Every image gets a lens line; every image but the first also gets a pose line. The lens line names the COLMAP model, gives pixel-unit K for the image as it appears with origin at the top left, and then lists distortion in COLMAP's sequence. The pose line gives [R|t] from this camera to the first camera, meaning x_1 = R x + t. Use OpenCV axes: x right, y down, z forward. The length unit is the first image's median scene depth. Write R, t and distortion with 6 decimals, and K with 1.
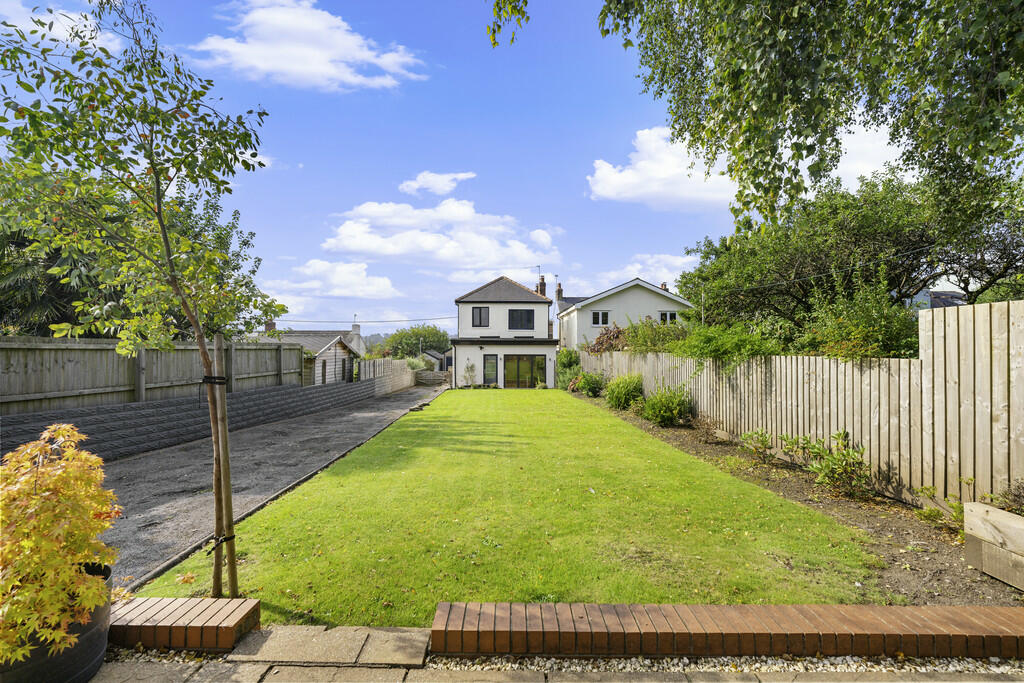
lens RADIAL K [[414.8, 0, 489.8], [0, 414.8, 340.7], [0, 0, 1]] dist [-0.001320, -0.000113]
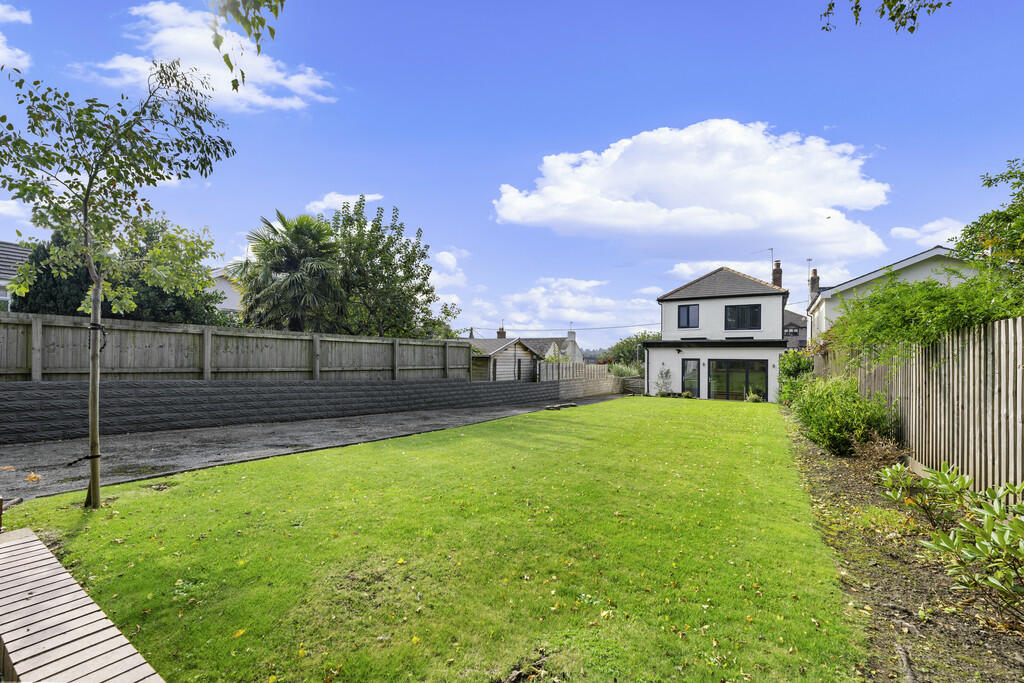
lens RADIAL K [[414.8, 0, 499.4], [0, 414.8, 351.8], [0, 0, 1]] dist [-0.001320, -0.000113]
pose [[0.847212, 0.002519, -0.531249, 0.211772], [-0.002777, 0.999996, 0.000313, 0.034986], [0.531248, 0.001210, 0.847215, 0.128412]]
